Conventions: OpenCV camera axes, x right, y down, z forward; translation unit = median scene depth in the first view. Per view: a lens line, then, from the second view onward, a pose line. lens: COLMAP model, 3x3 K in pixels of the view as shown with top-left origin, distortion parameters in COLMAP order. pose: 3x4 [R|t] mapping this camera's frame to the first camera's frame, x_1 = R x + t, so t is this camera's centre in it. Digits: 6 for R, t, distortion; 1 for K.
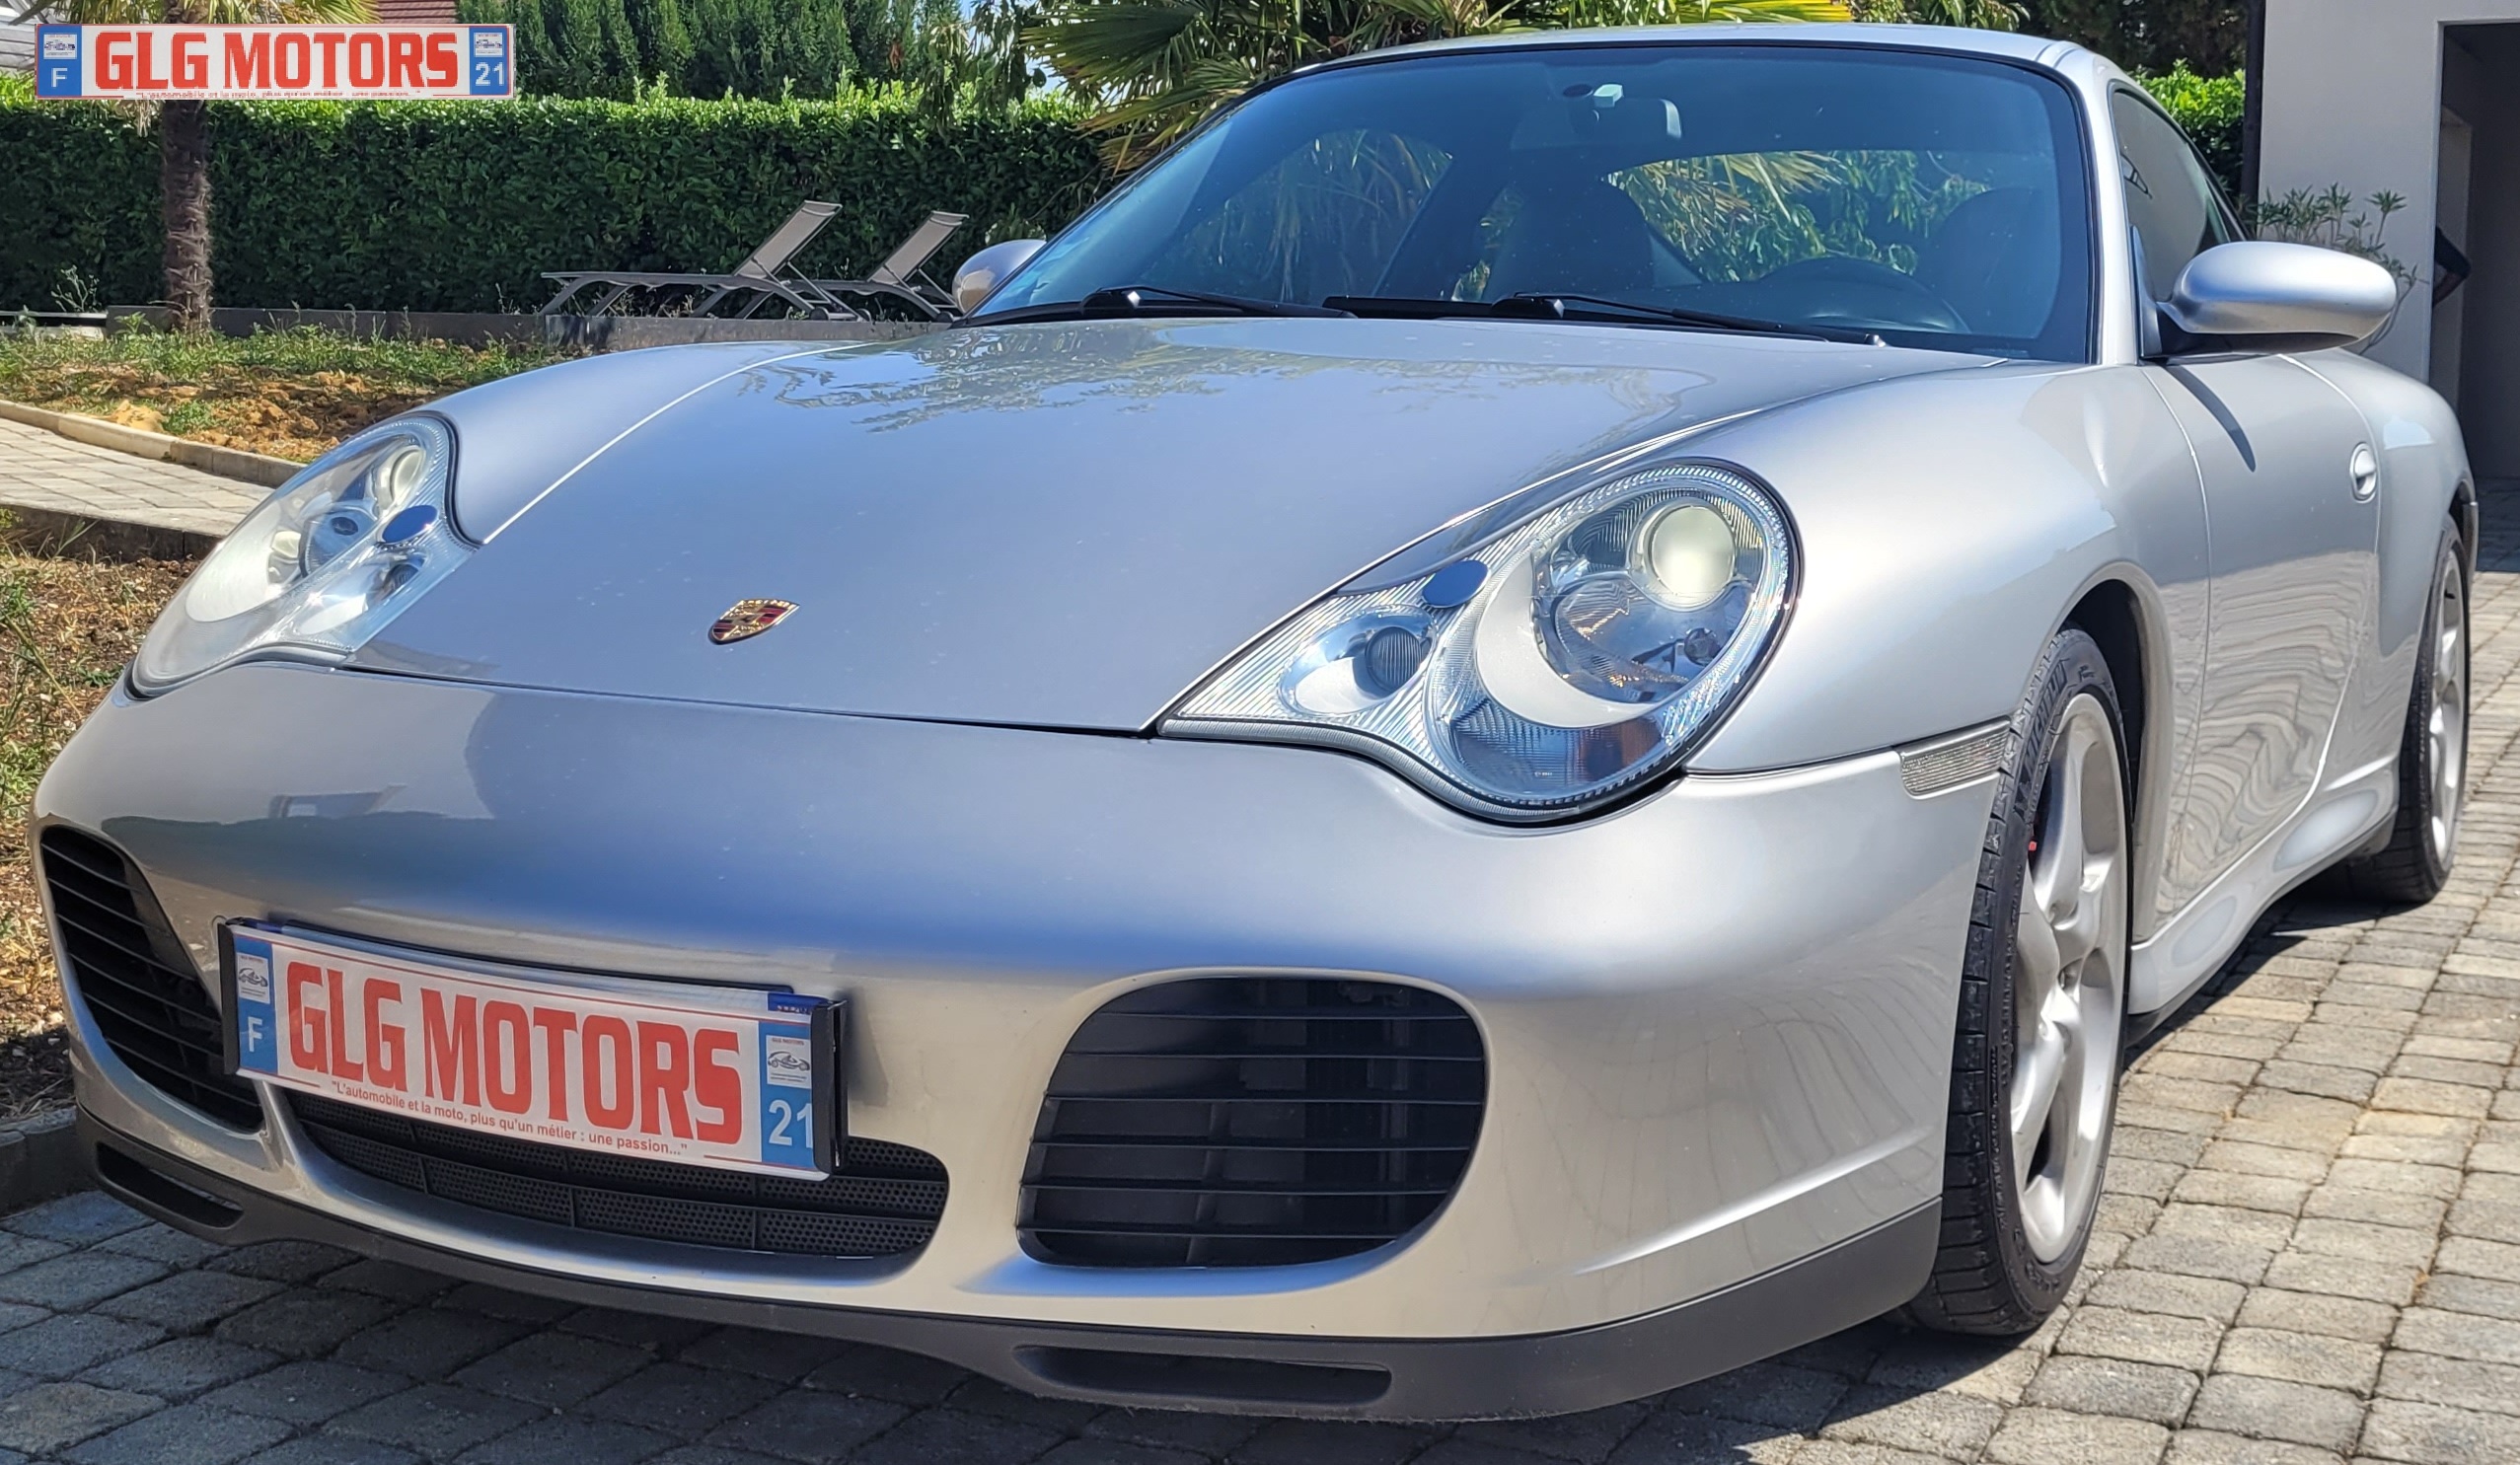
lens RADIAL K [[3017.6, 0, 1446.9], [0, 3017.6, 628.6], [0, 0, 1]] dist [0.040414, 0.011986]
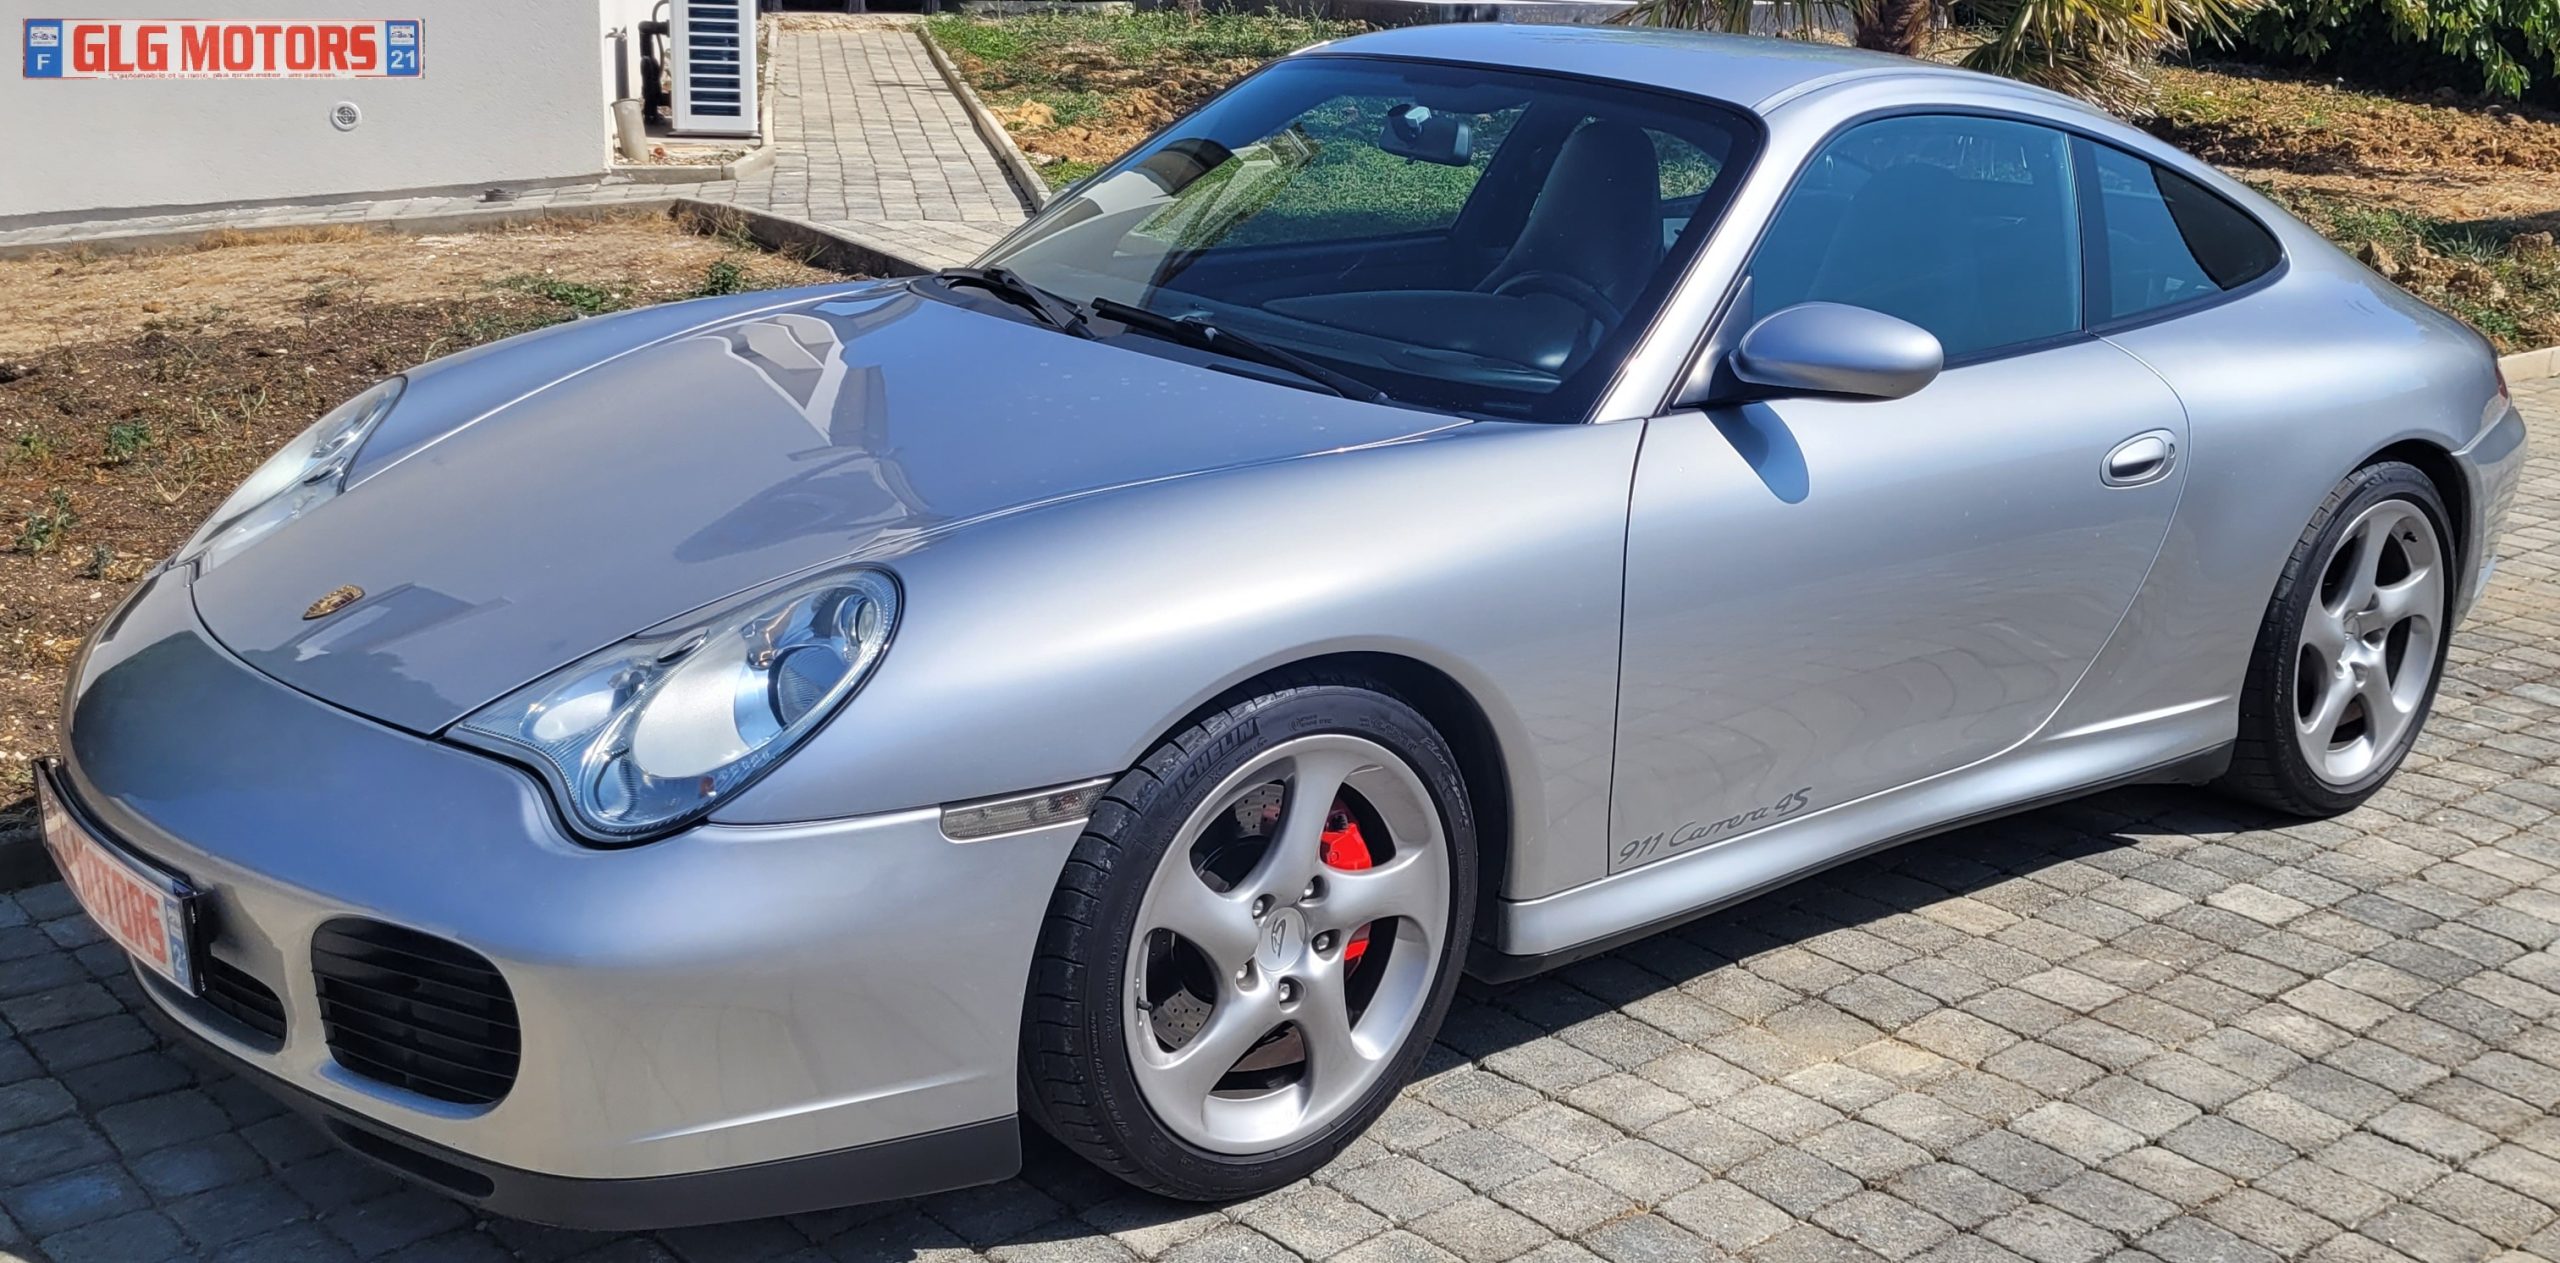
lens RADIAL K [[2572.3, 0, 1296.8], [0, 2572.3, 584.0], [0, 0, 1]] dist [0.045071, -0.019950]
pose [[0.906417, 0.121692, -0.404473, 0.708863], [-0.060738, 0.985198, 0.160301, -0.241106], [0.417993, -0.120733, 0.900392, 0.025123]]
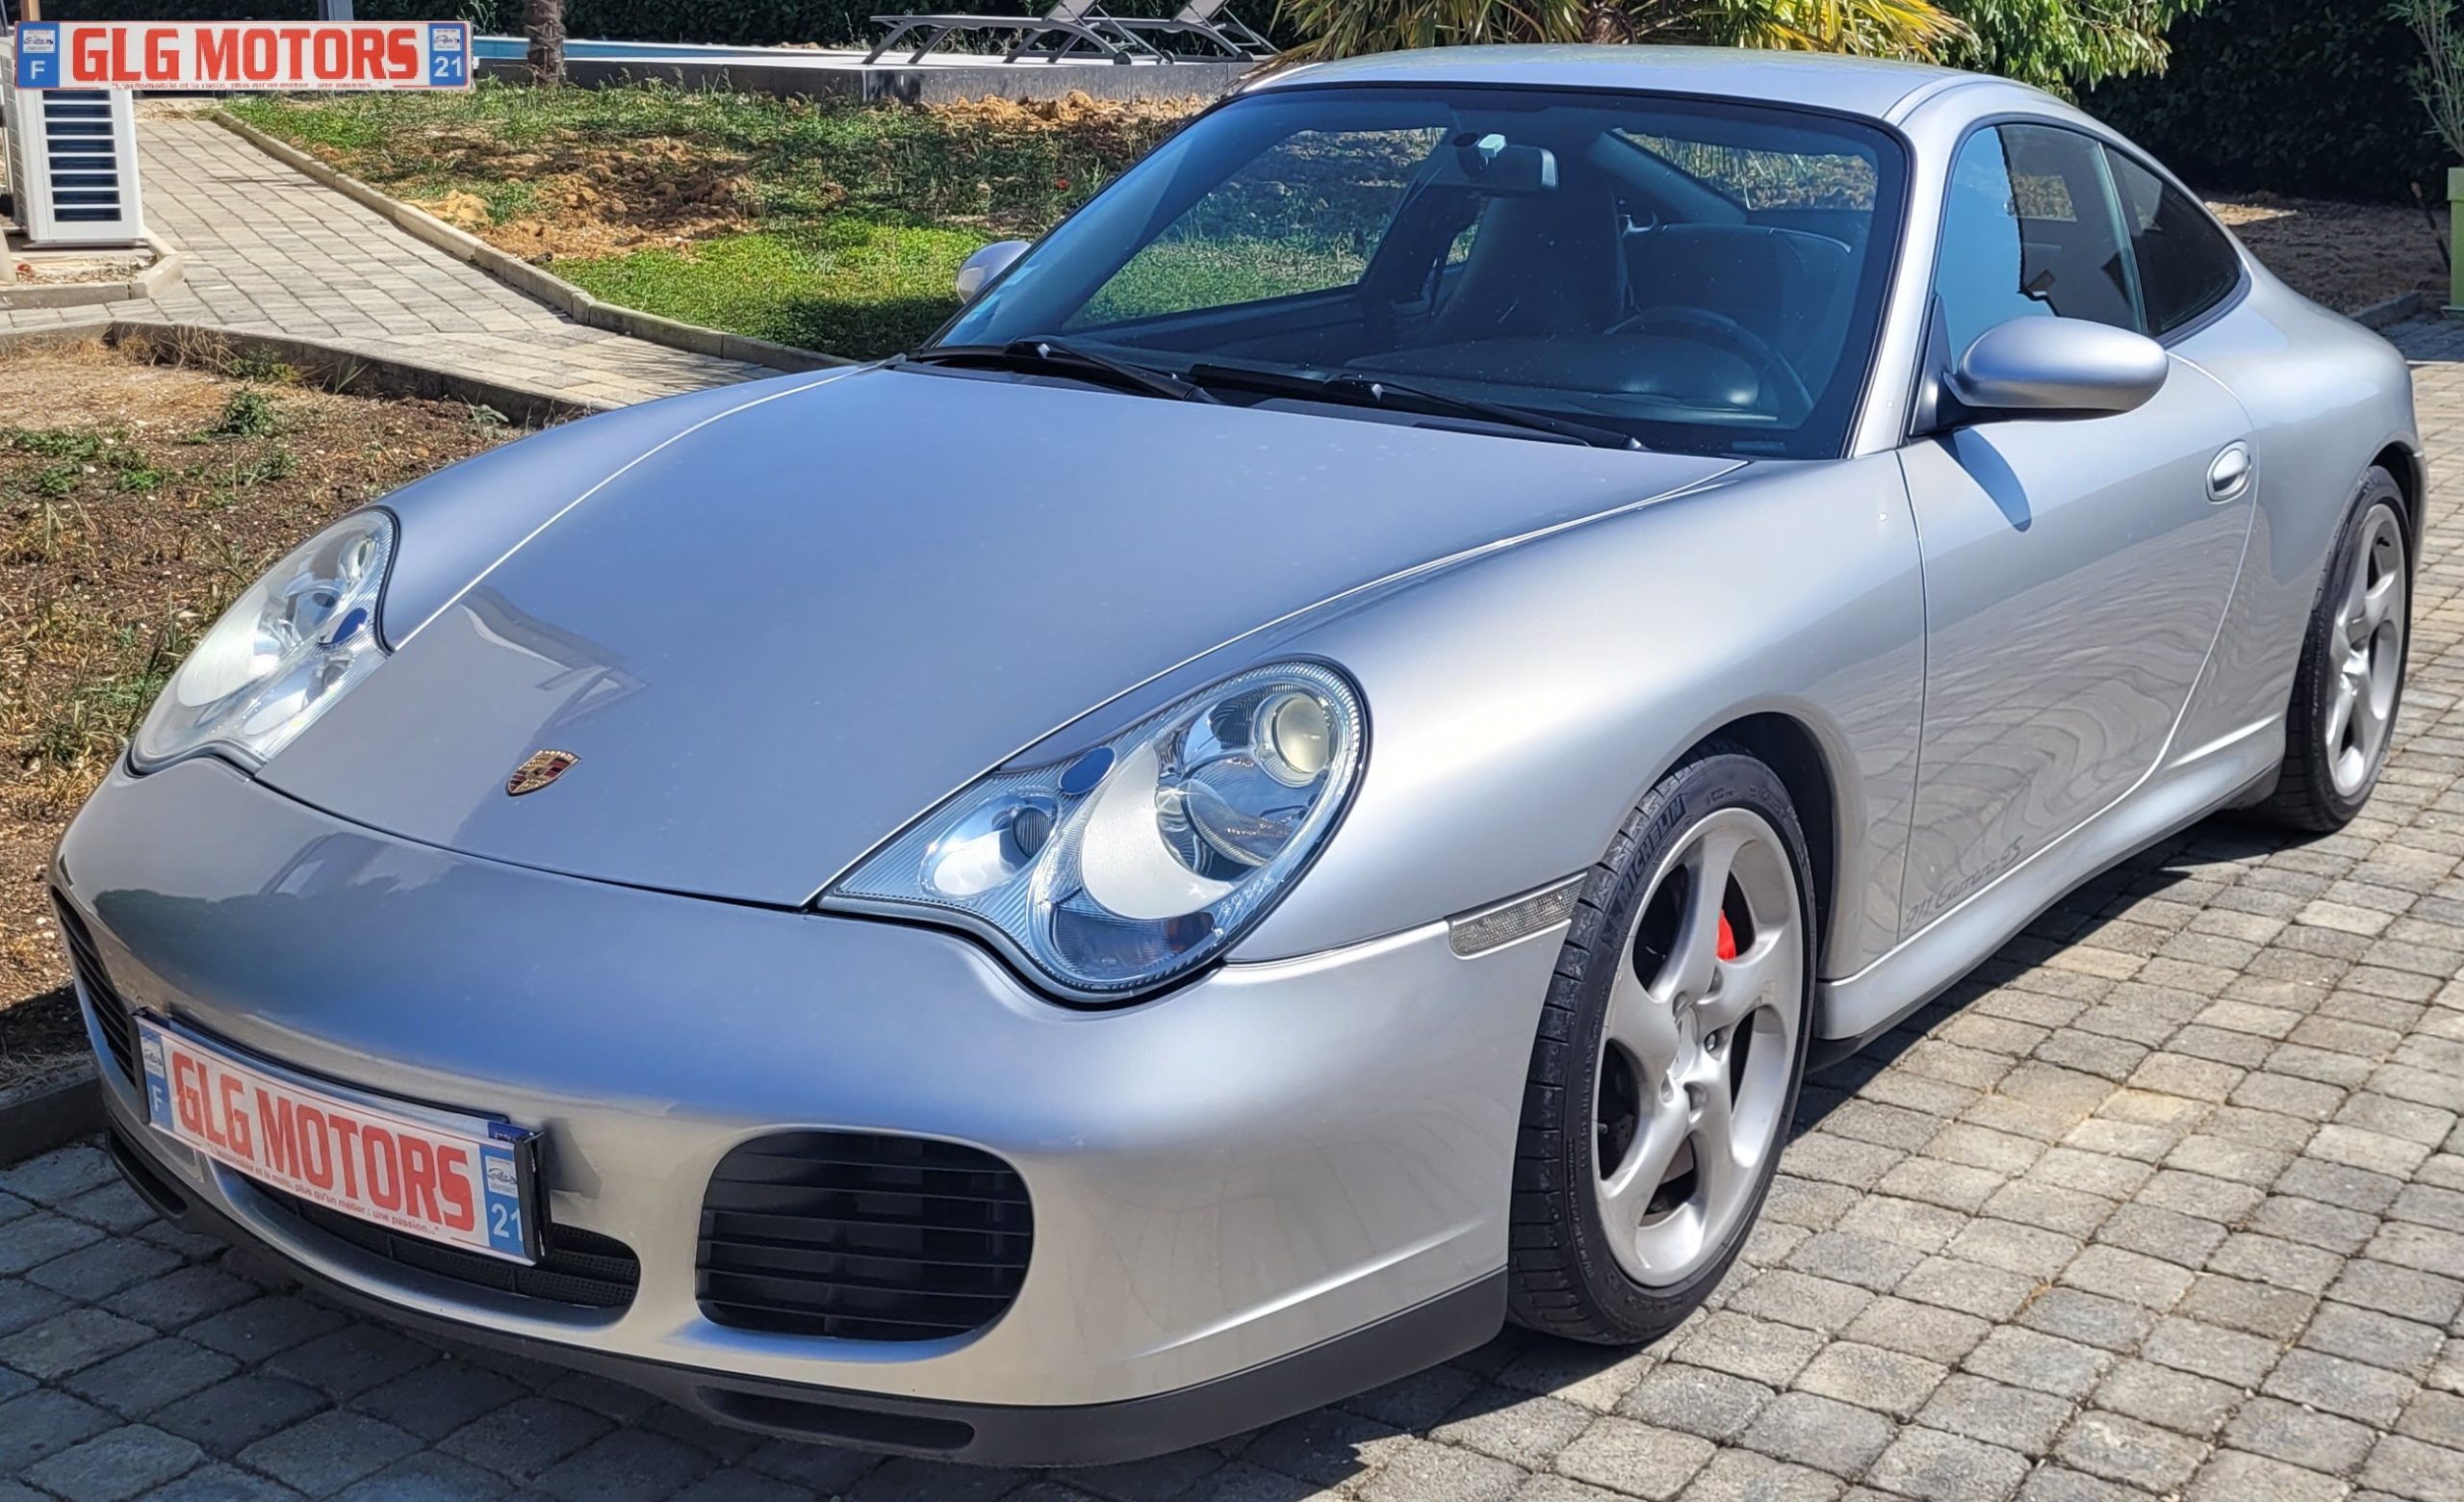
lens RADIAL K [[2892.3, 0, 1421.0], [0, 2892.3, 745.5], [0, 0, 1]] dist [0.038854, 0.002178]
pose [[0.991038, 0.032533, -0.129560, 0.266840], [-0.012216, 0.987899, 0.154617, -0.192579], [0.133022, -0.151648, 0.979443, -0.105792]]
